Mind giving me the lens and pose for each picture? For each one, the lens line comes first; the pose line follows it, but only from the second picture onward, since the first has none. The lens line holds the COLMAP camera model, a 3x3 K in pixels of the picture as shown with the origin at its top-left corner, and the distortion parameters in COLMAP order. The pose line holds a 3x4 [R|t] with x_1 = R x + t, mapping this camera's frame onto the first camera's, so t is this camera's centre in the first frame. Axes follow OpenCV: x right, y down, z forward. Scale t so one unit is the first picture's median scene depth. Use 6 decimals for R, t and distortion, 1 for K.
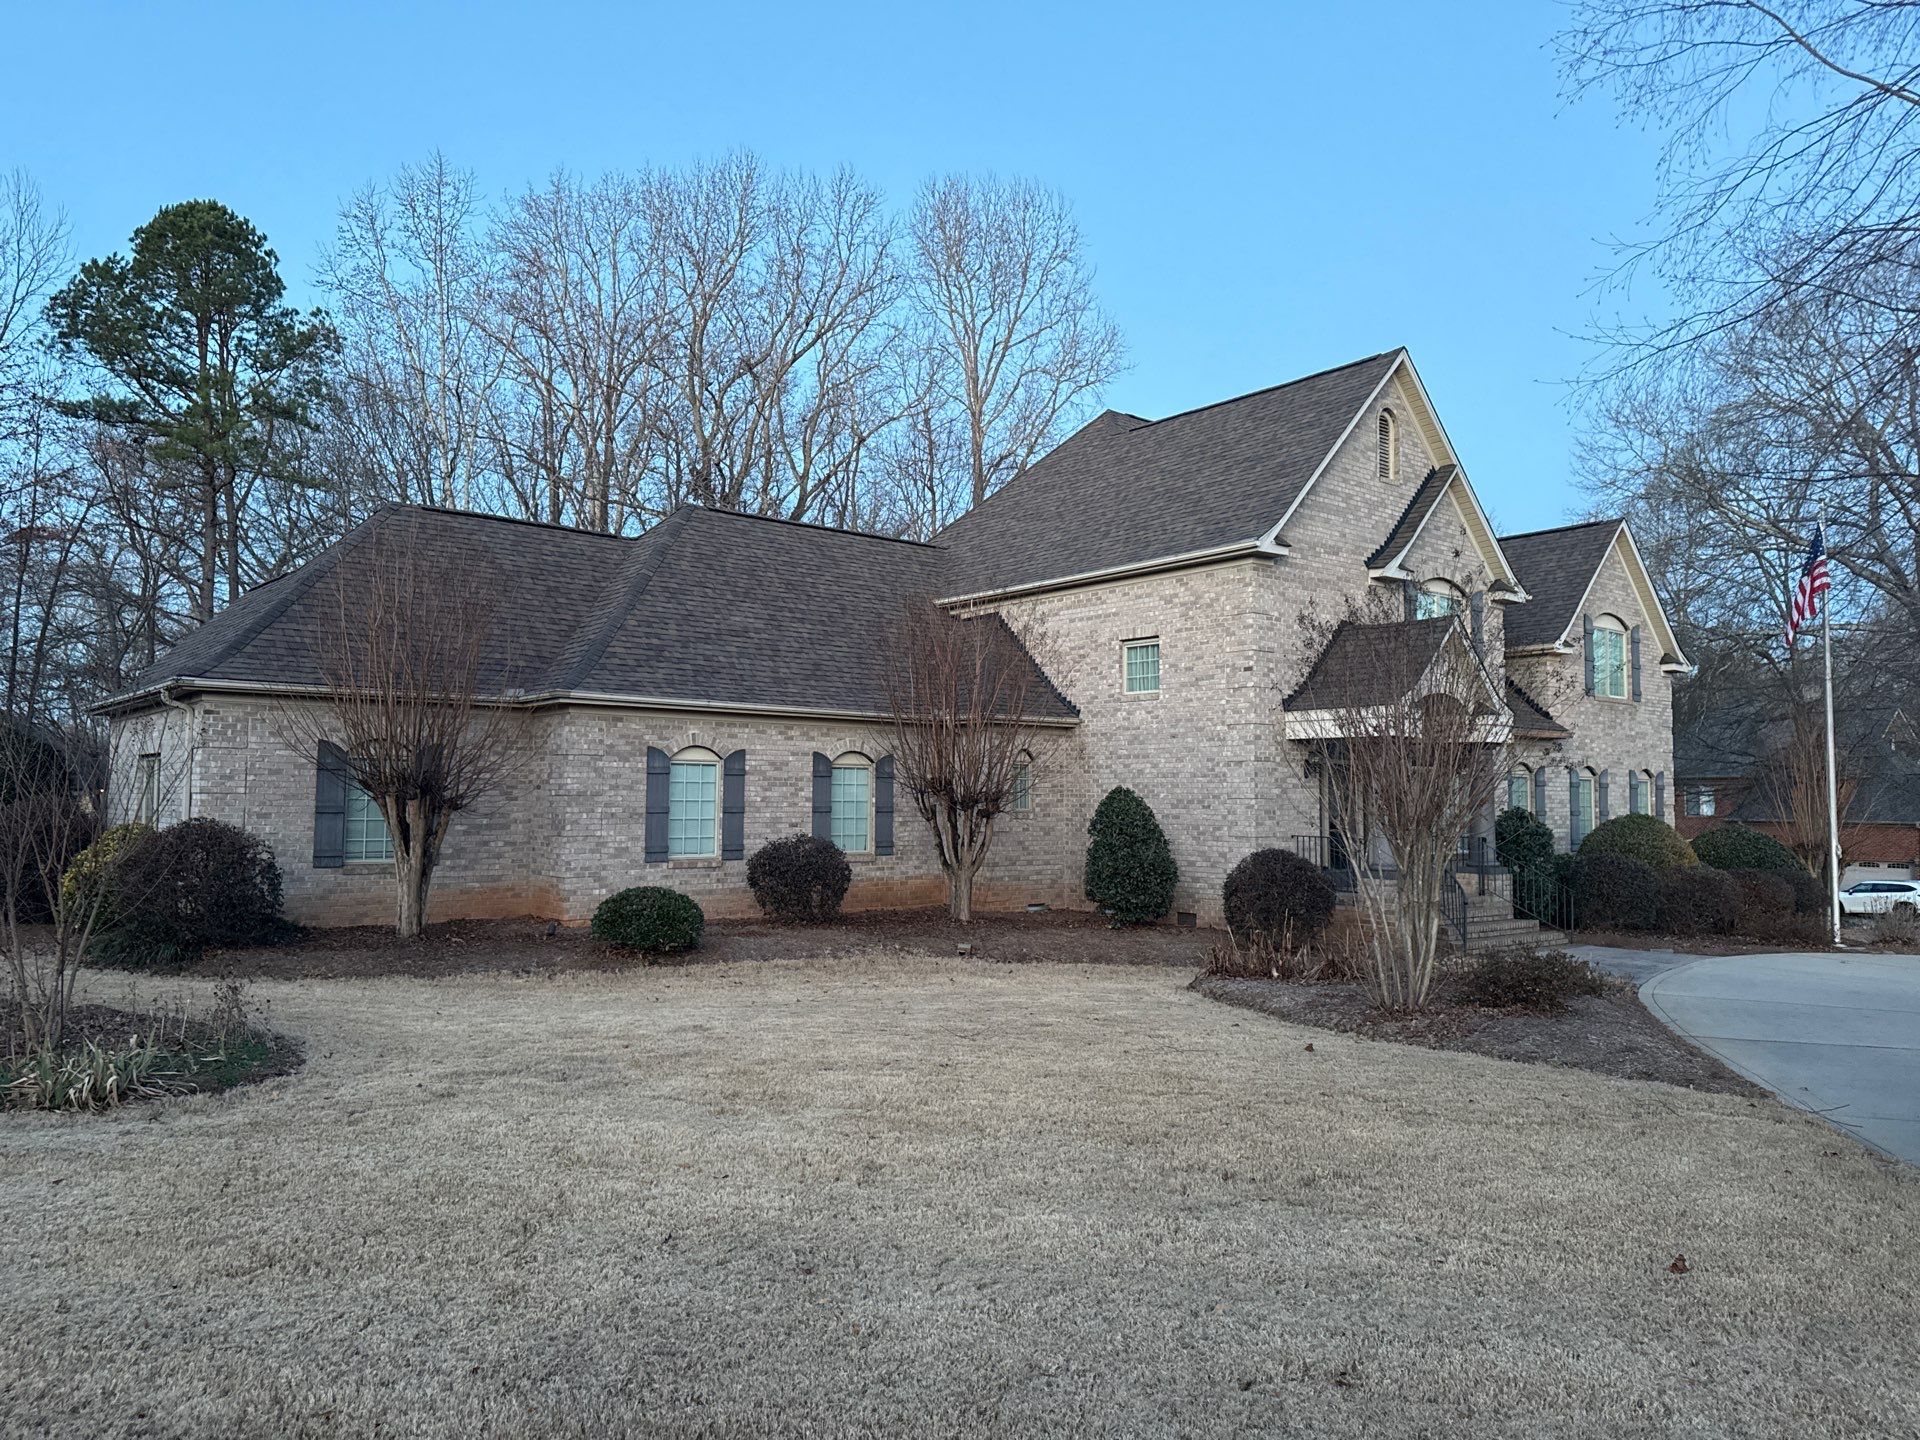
lens RADIAL K [[1282.9, 0, 959.9], [0, 1282.9, 722.1], [0, 0, 1]] dist [0.021037, -0.018947]
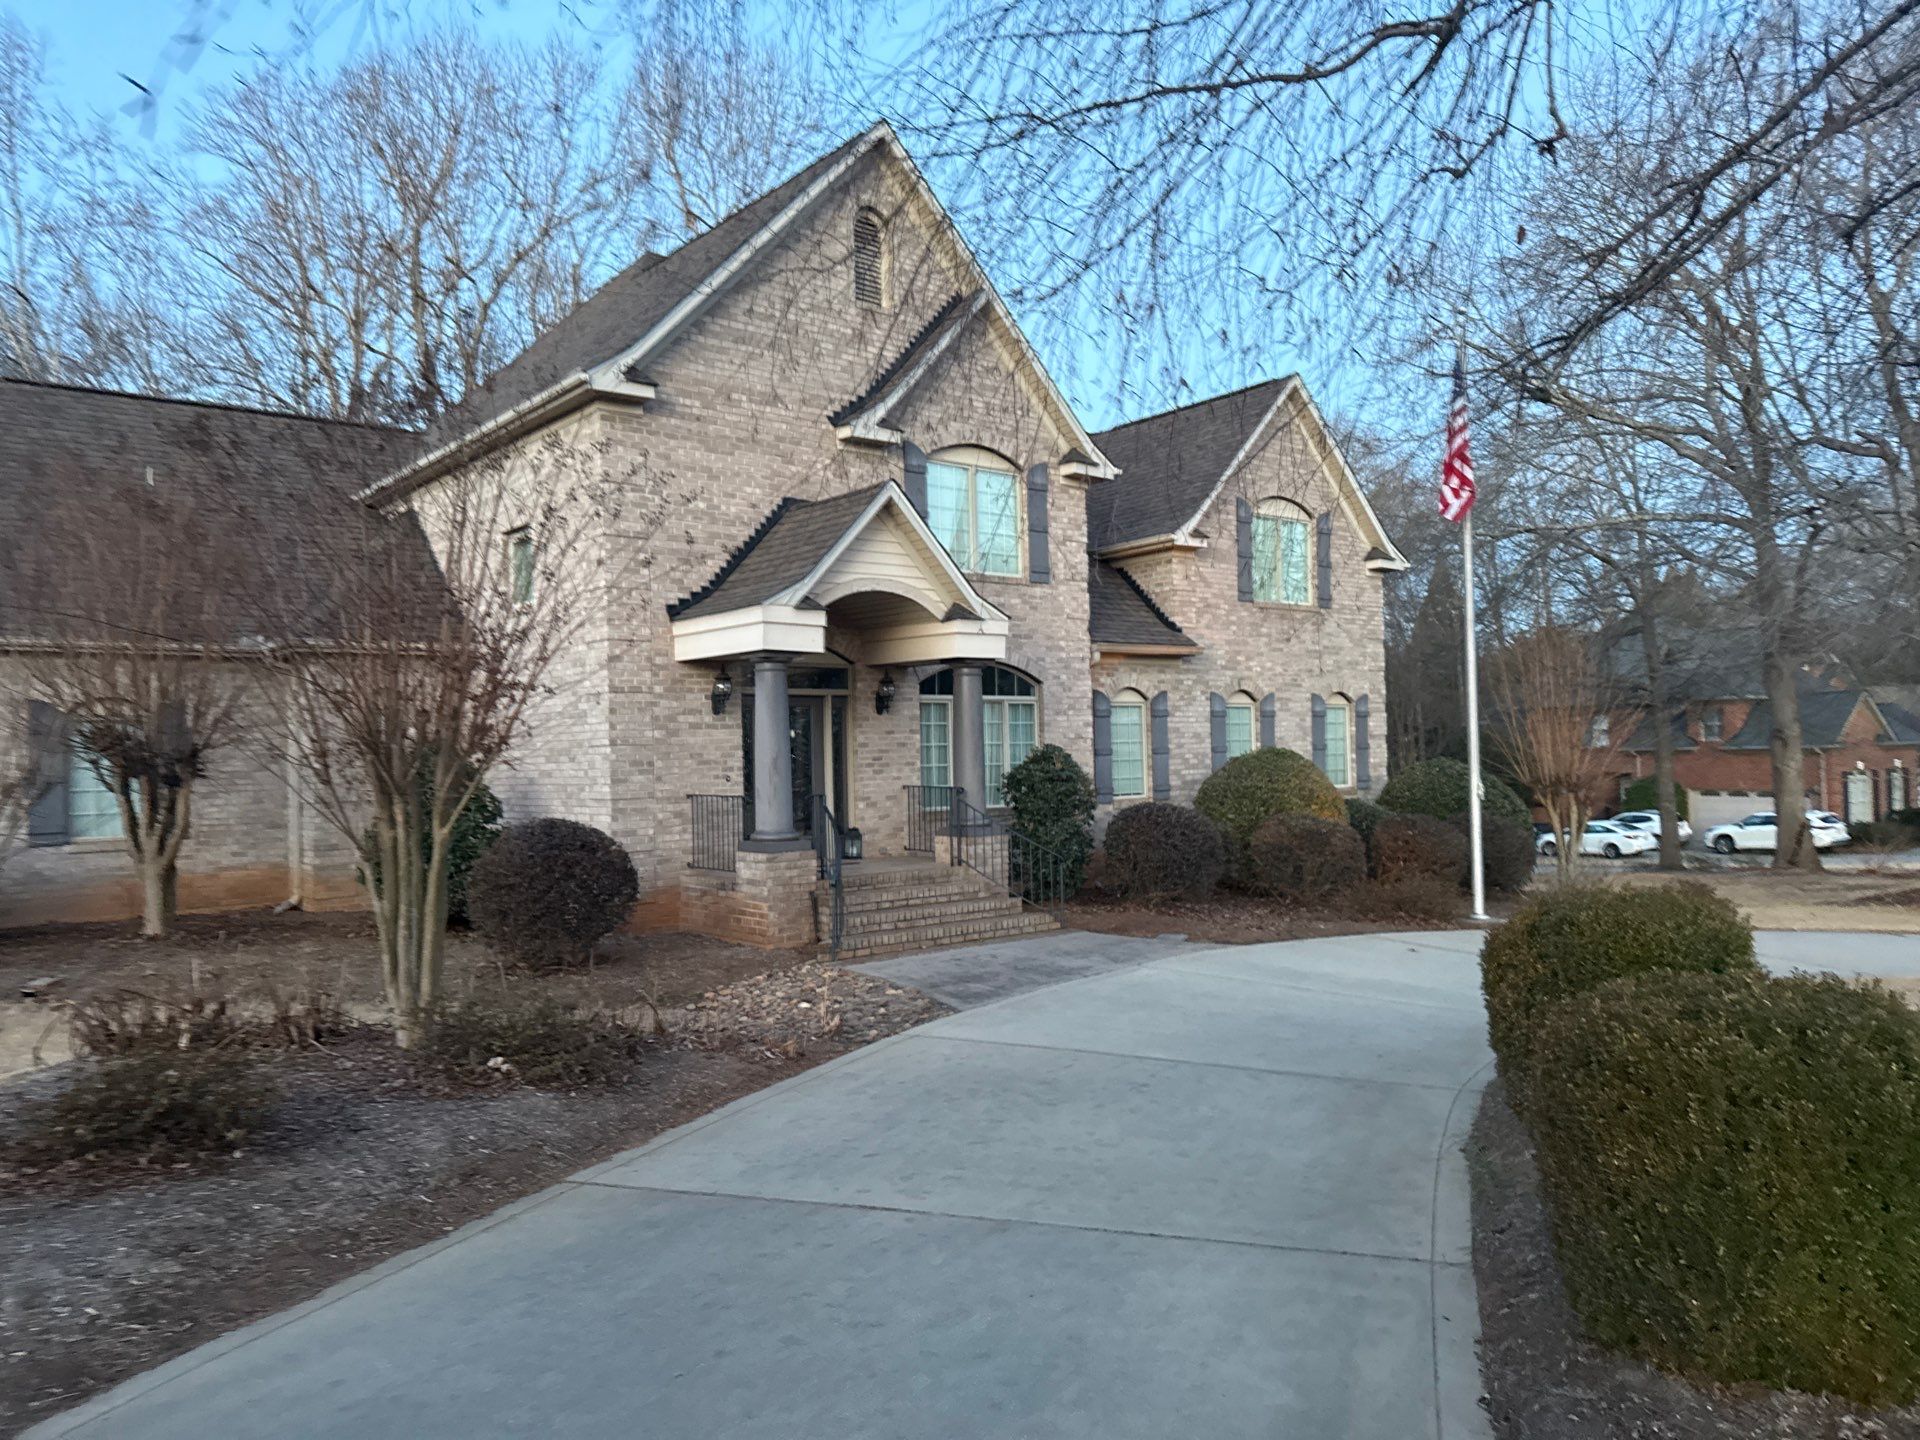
lens RADIAL K [[1282.9, 0, 954.3], [0, 1282.9, 735.9], [0, 0, 1]] dist [0.021037, -0.018947]
pose [[0.999660, -0.025995, 0.001817, 0.342357], [0.025862, 0.998247, 0.053227, 0.017790], [-0.003198, -0.053162, 0.998581, 0.229360]]
